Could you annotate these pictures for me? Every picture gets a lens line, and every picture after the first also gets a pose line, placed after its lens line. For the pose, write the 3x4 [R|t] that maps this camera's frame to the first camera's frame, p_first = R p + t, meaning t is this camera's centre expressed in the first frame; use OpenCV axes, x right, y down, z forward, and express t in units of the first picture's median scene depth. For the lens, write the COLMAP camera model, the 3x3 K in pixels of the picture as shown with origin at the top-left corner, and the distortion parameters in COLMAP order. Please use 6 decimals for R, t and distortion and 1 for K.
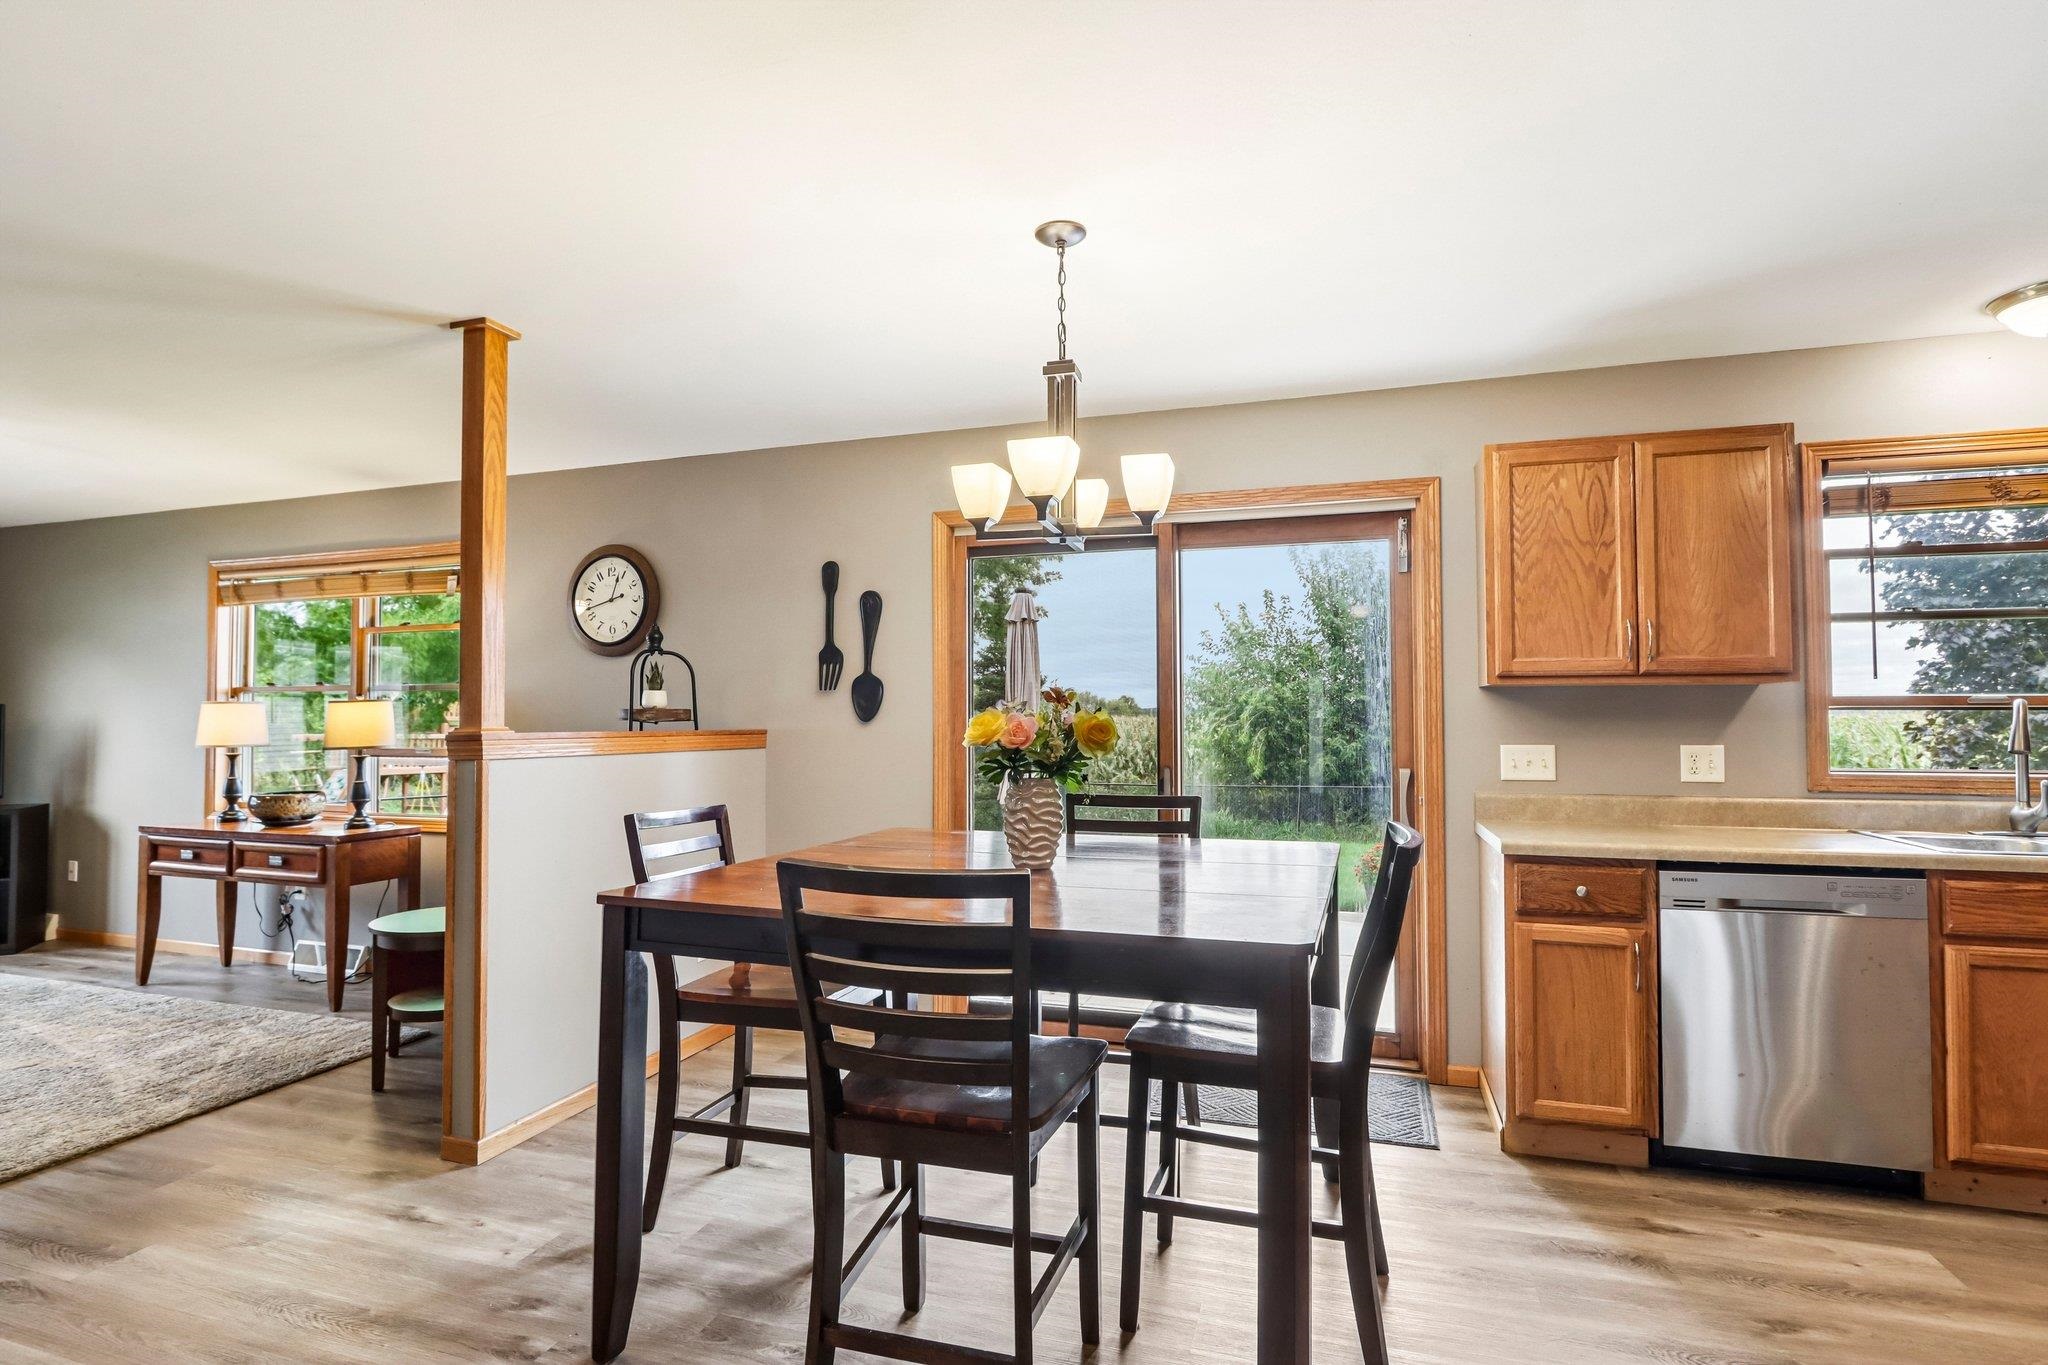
lens RADIAL K [[1022.3, 0, 1002.1], [0, 1022.3, 683.4], [0, 0, 1]] dist [-0.026911, 0.007330]
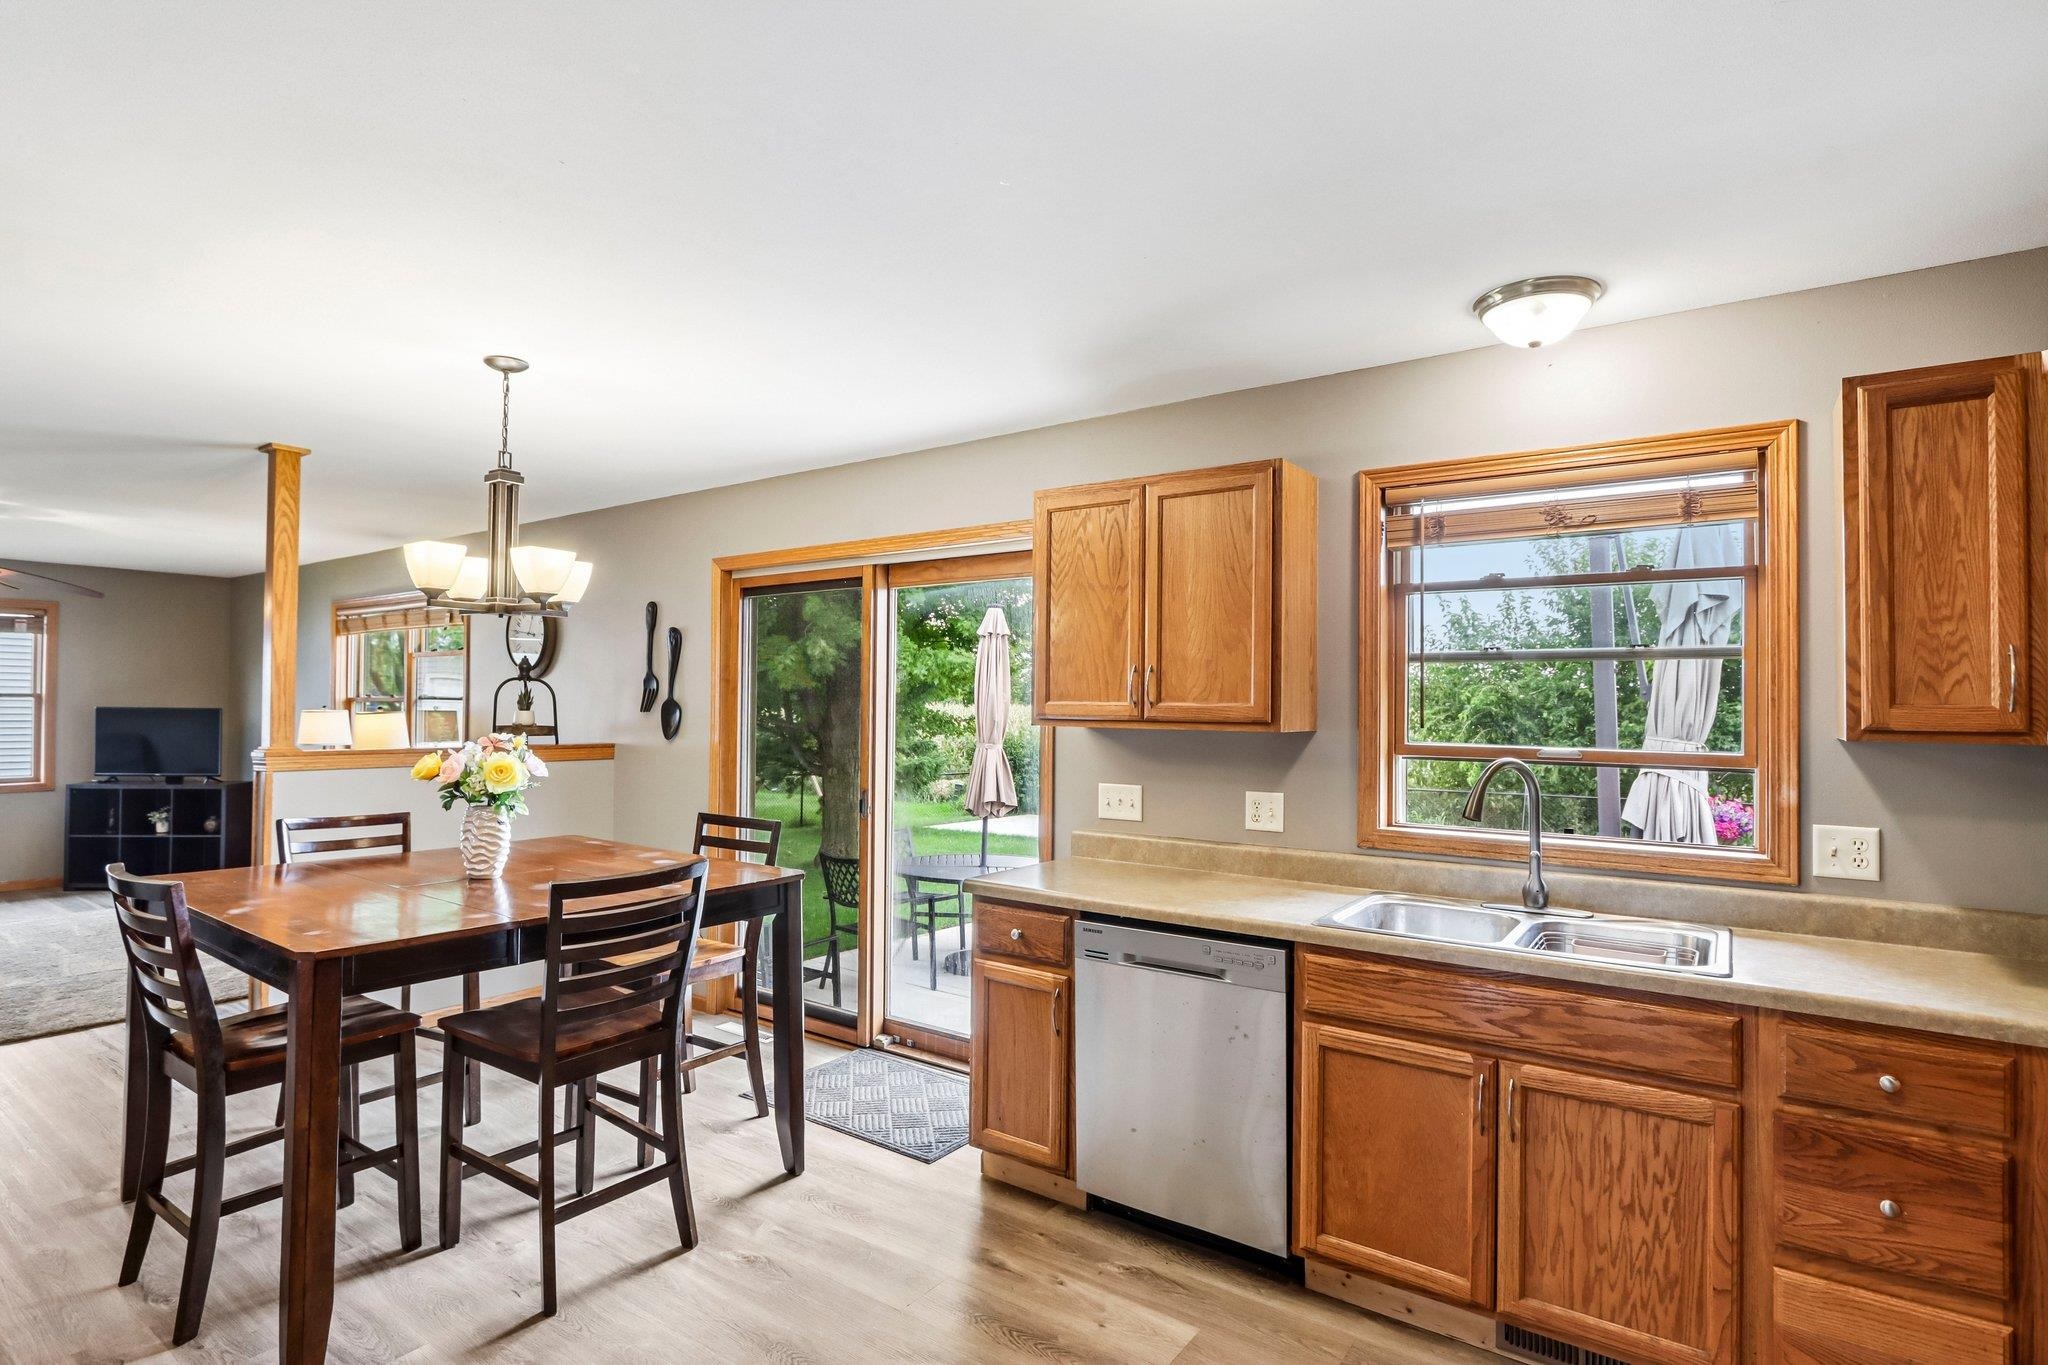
lens RADIAL K [[1022.3, 0, 1002.1], [0, 1022.3, 683.4], [0, 0, 1]] dist [-0.026911, 0.007330]
pose [[0.954664, 0.004128, -0.297658, 0.766246], [-0.000387, 0.999920, 0.012627, -0.055420], [0.297686, -0.011939, 0.954589, 0.006085]]
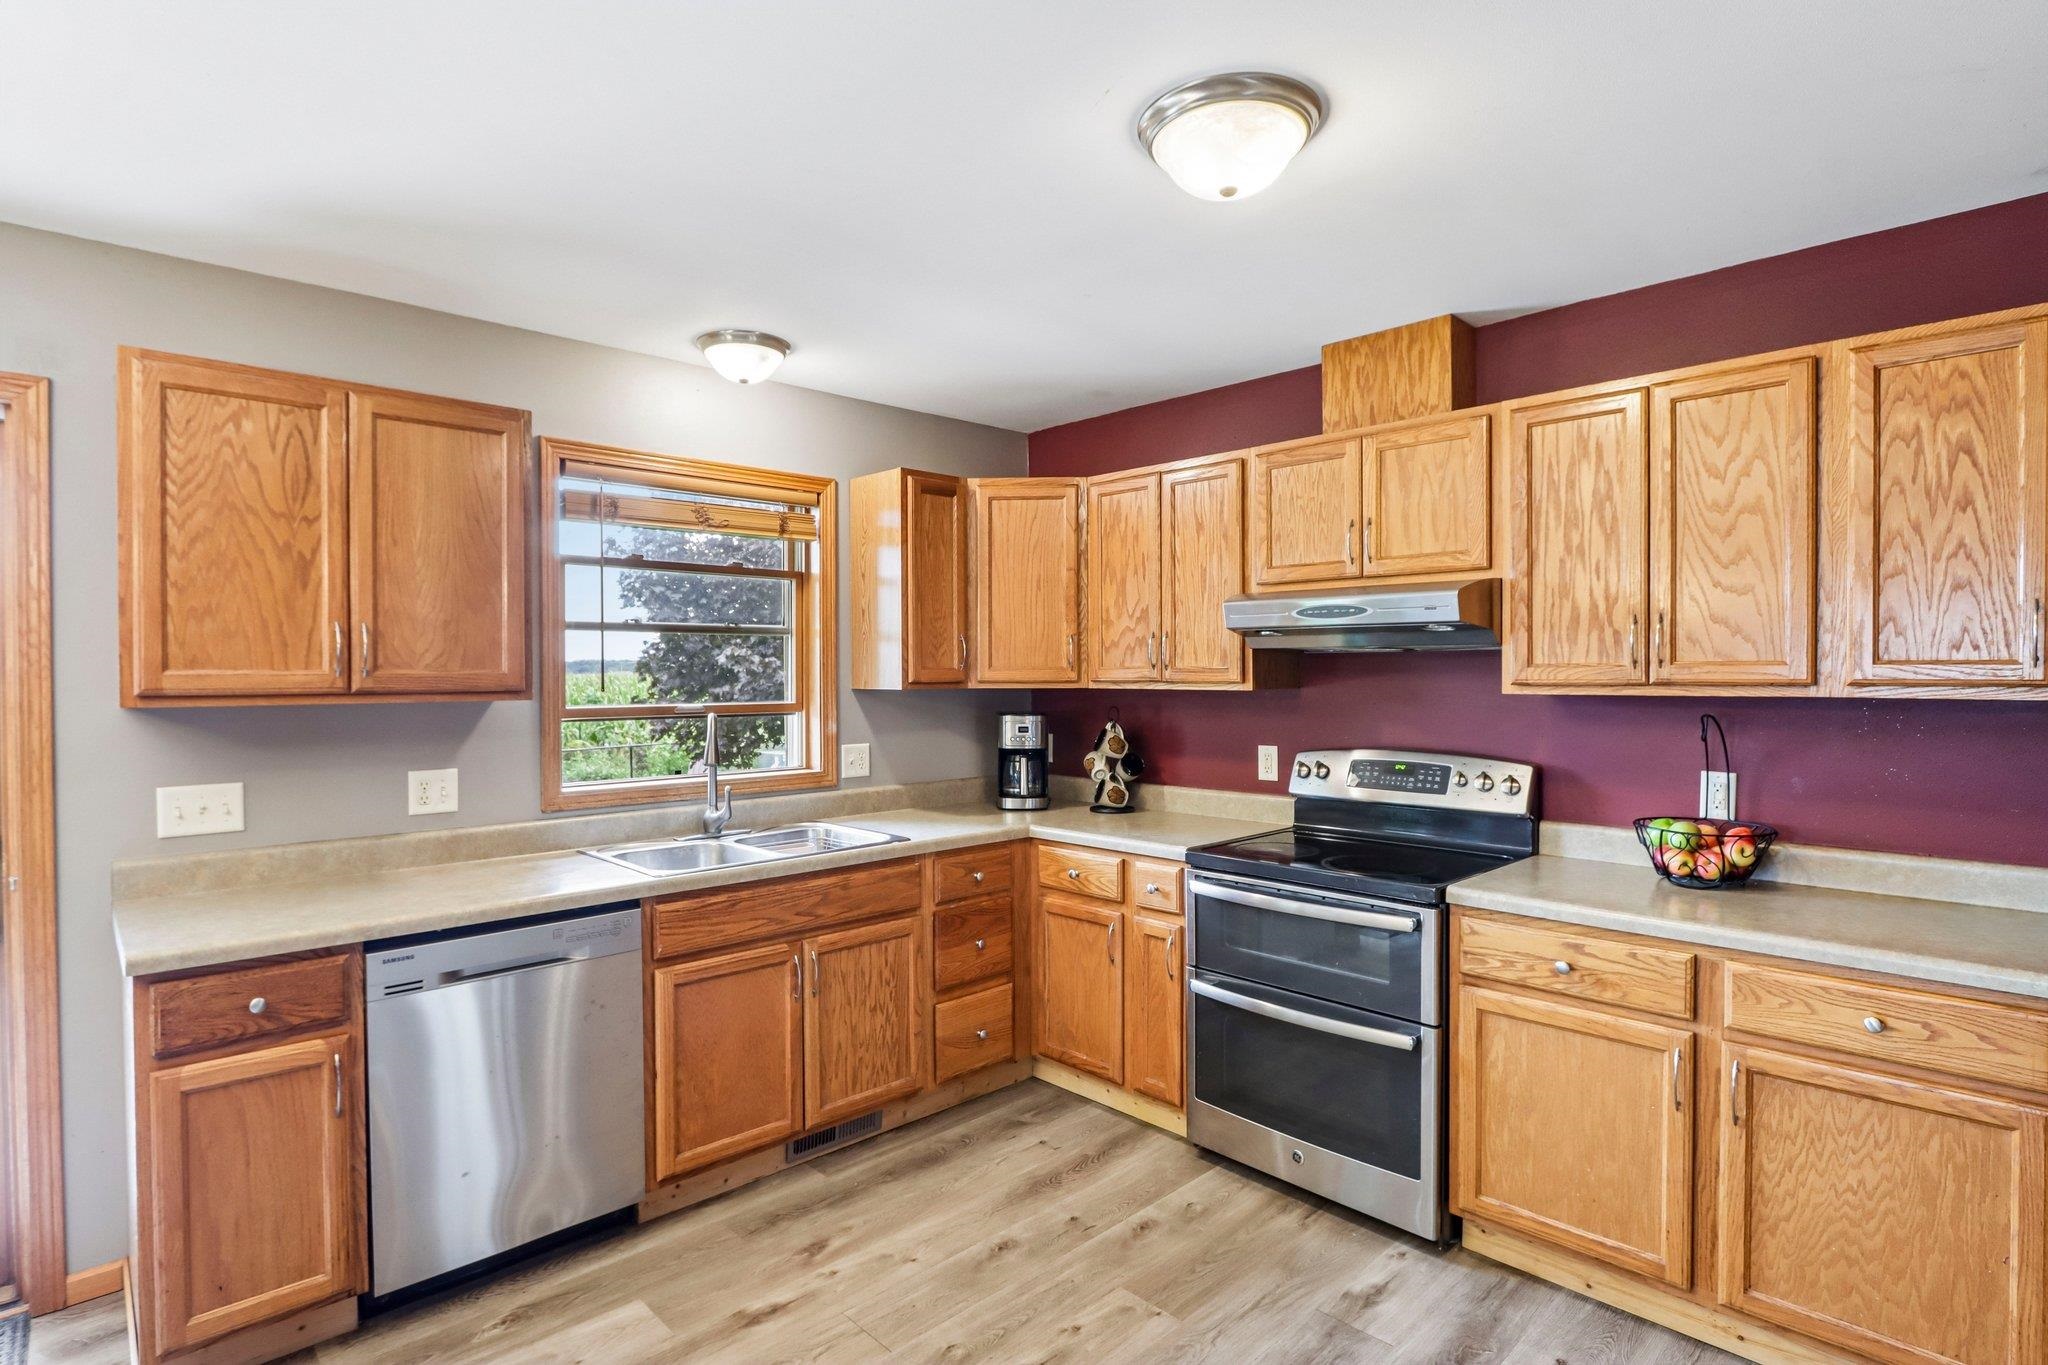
lens RADIAL K [[1022.3, 0, 1002.1], [0, 1022.3, 683.4], [0, 0, 1]] dist [-0.026911, 0.007330]
pose [[0.473077, -0.011825, 0.880942, 0.173817], [-0.025081, 0.999324, 0.026882, -0.048215], [-0.880664, -0.034812, 0.472461, 0.183937]]
